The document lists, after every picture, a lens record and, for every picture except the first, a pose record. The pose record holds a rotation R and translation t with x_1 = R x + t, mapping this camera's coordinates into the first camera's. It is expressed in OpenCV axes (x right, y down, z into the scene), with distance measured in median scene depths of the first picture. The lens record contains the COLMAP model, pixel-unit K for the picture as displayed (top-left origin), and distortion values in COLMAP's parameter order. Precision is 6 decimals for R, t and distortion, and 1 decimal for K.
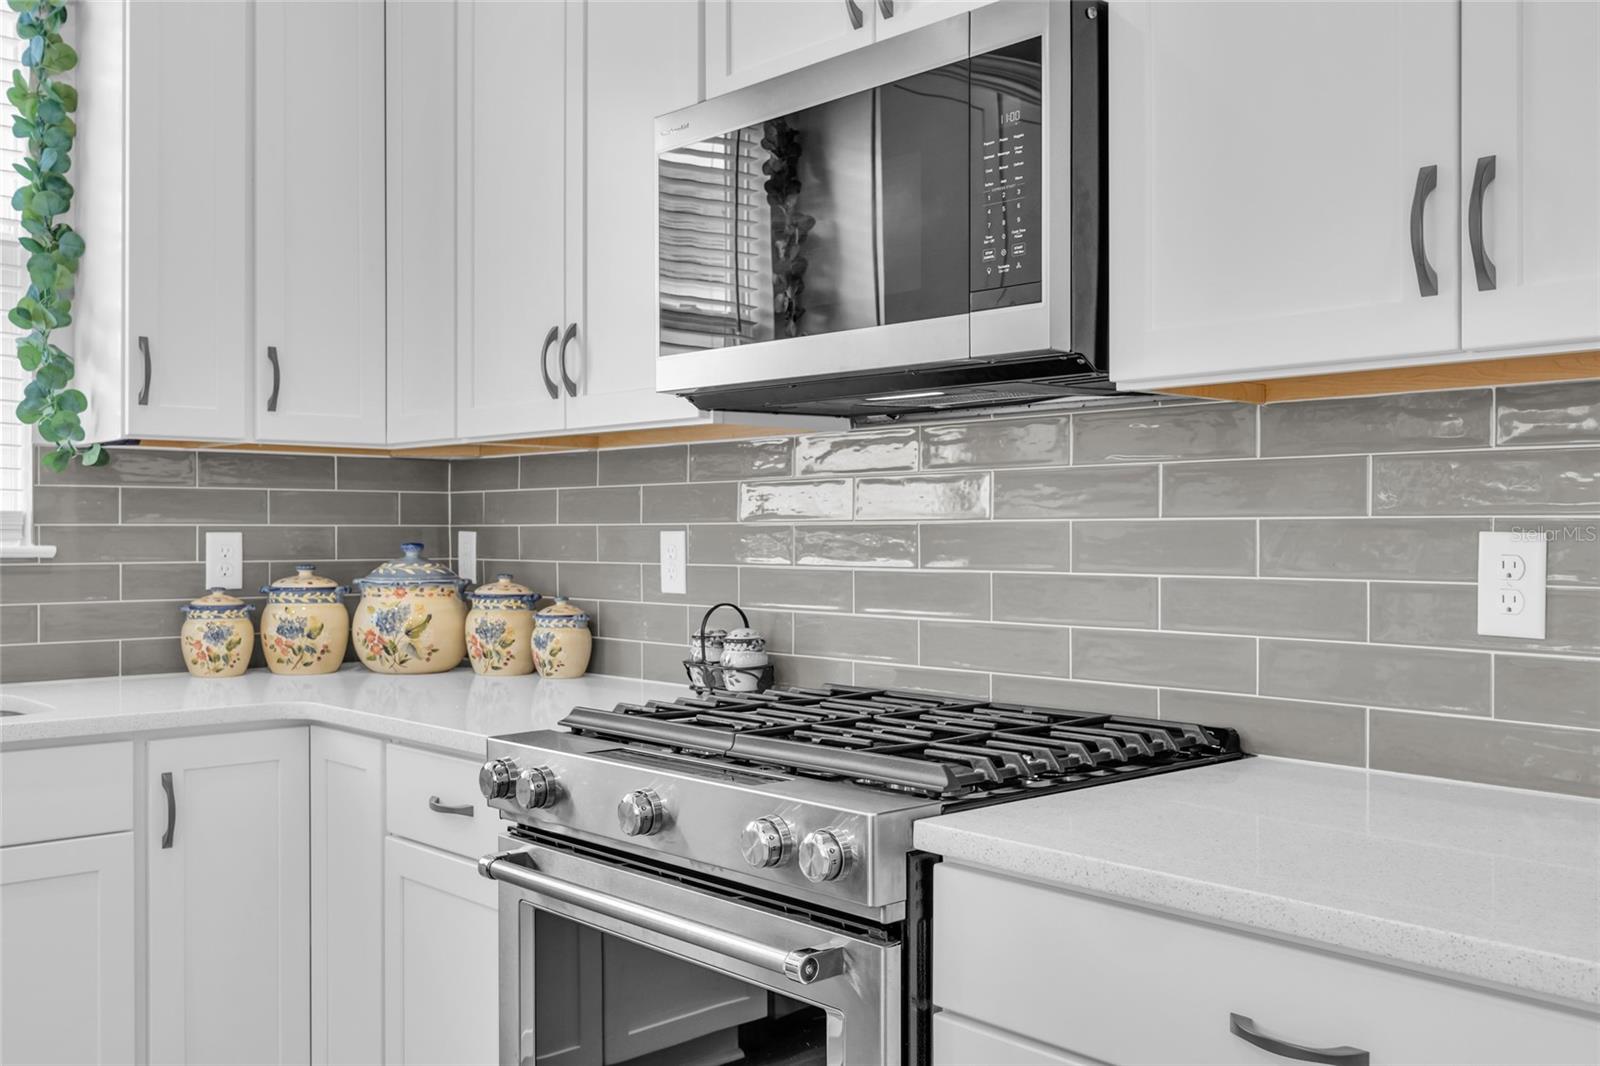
lens RADIAL K [[1527.6, 0, 802.5], [0, 1527.6, 527.2], [0, 0, 1]] dist [0.013616, 0.000000]
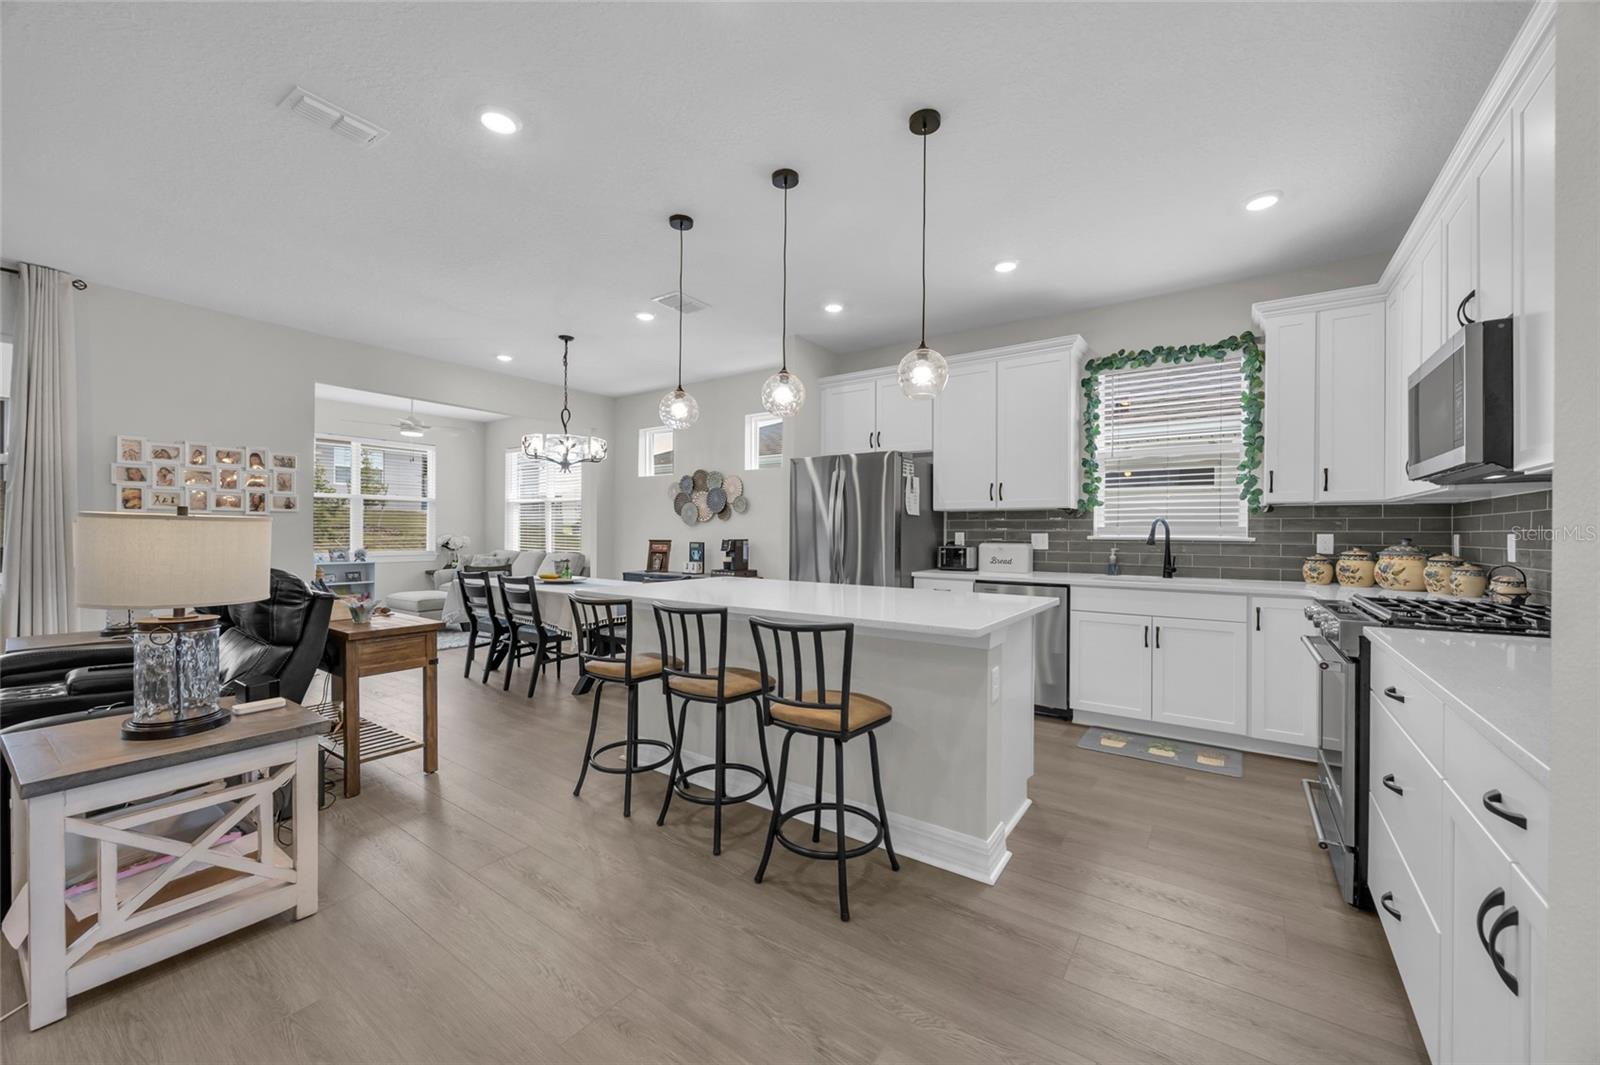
lens RADIAL K [[615.0, 0, 804.2], [0, 615.0, 532.5], [0, 0, 1]] dist [-0.002127, -0.000216]
pose [[0.232123, 0.003929, -0.972679, 0.582982], [-0.004714, 0.999985, 0.002914, 0.002516], [0.972675, 0.003909, 0.232138, -0.222428]]
